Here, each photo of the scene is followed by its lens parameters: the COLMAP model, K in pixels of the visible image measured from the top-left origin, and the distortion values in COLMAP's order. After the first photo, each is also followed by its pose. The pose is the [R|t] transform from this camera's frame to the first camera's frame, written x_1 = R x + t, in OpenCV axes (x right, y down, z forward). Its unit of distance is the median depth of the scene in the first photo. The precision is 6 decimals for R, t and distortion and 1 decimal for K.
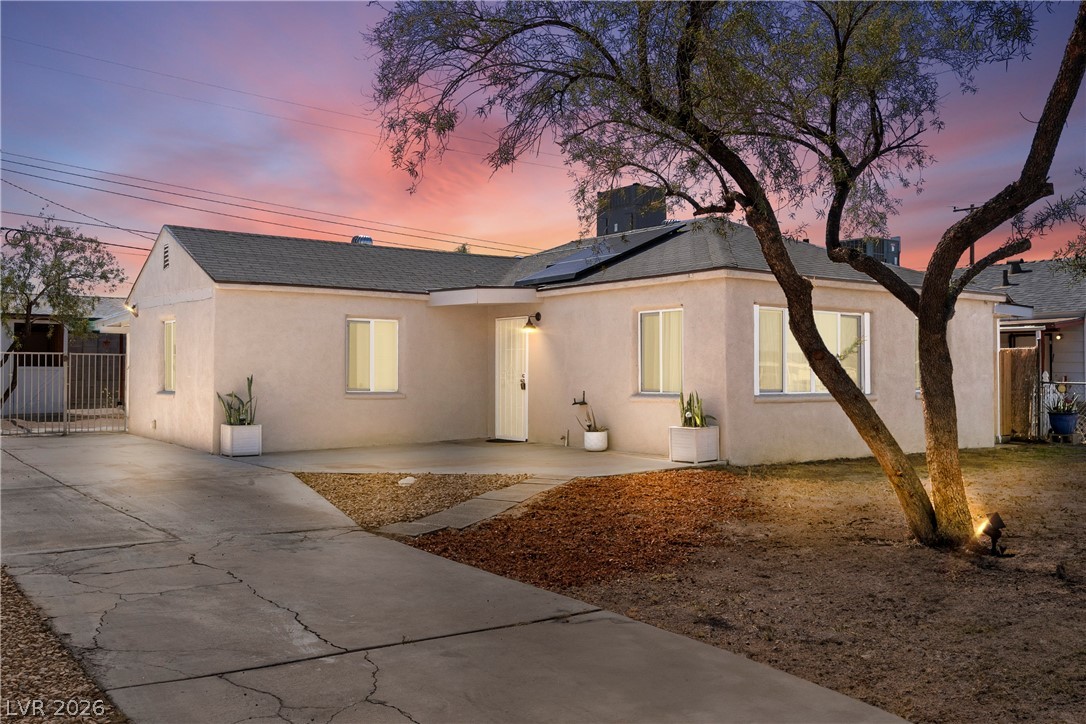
lens RADIAL K [[979.2, 0, 546.0], [0, 979.2, 361.8], [0, 0, 1]] dist [-0.044598, 0.000405]
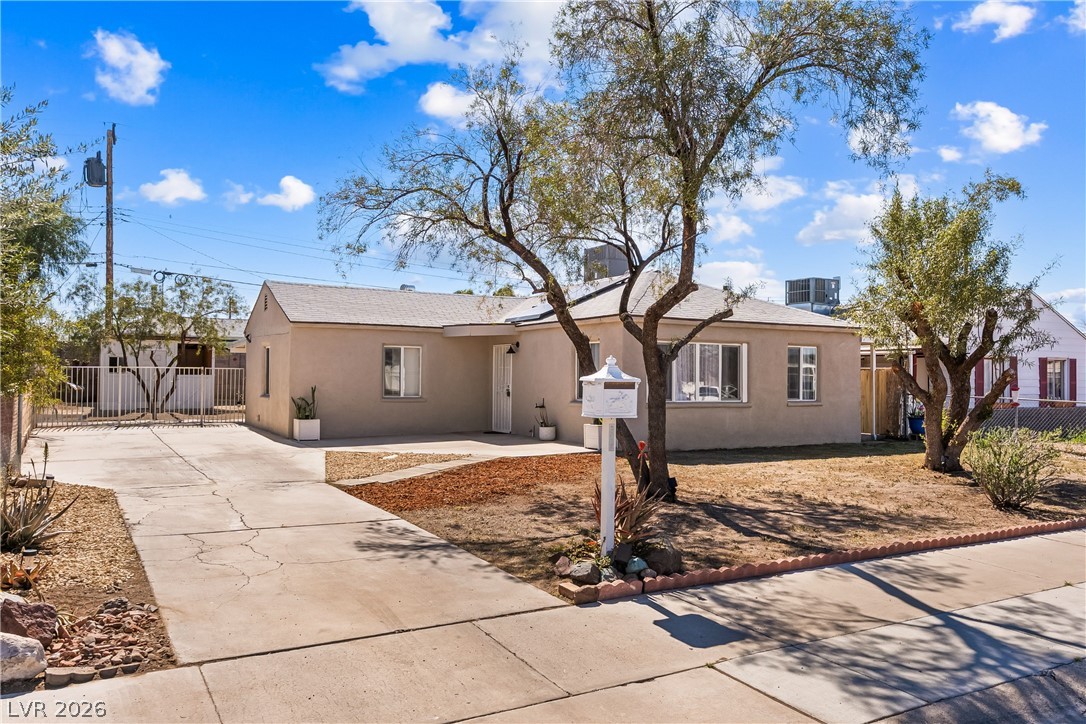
lens RADIAL K [[829.0, 0, 537.5], [0, 829.0, 362.3], [0, 0, 1]] dist [-0.034606, -0.000478]
pose [[0.993196, 0.004555, -0.116364, 0.173021], [-0.005179, 0.999974, -0.005065, -0.016077], [0.116338, 0.005634, 0.993194, -0.196188]]
